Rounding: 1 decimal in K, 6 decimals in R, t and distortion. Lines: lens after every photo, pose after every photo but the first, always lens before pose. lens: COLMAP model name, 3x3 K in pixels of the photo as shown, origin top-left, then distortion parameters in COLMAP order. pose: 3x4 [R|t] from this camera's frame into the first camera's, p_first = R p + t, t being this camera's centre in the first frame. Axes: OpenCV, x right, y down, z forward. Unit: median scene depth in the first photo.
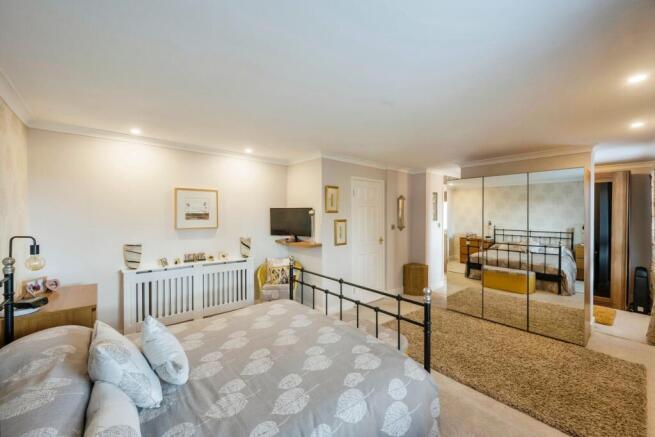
lens RADIAL K [[266.5, 0, 327.5], [0, 266.5, 218.5], [0, 0, 1]] dist [-0.000742, -0.000117]
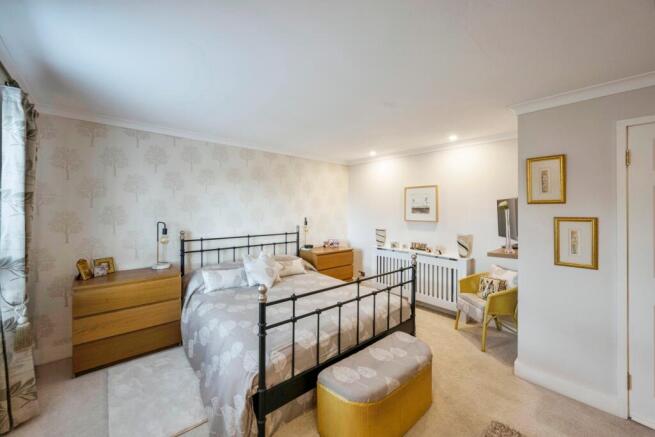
lens RADIAL K [[260.4, 0, 324.3], [0, 260.4, 209.8], [0, 0, 1]] dist [-0.001014, -0.000294]
pose [[0.013857, -0.002498, -0.999901, 0.604422], [-0.022114, 0.999752, -0.002804, 0.001940], [0.999659, 0.022151, 0.013798, 0.573810]]
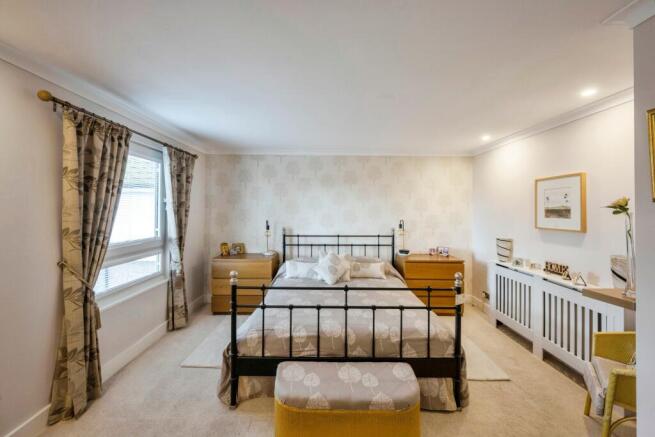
lens RADIAL K [[260.4, 0, 324.3], [0, 260.4, 209.8], [0, 0, 1]] dist [-0.001014, -0.000294]
pose [[-0.646857, -0.009551, -0.762552, 0.468615], [-0.021981, 0.999740, 0.006125, -0.007812], [0.762295, 0.020724, -0.646898, 0.966730]]
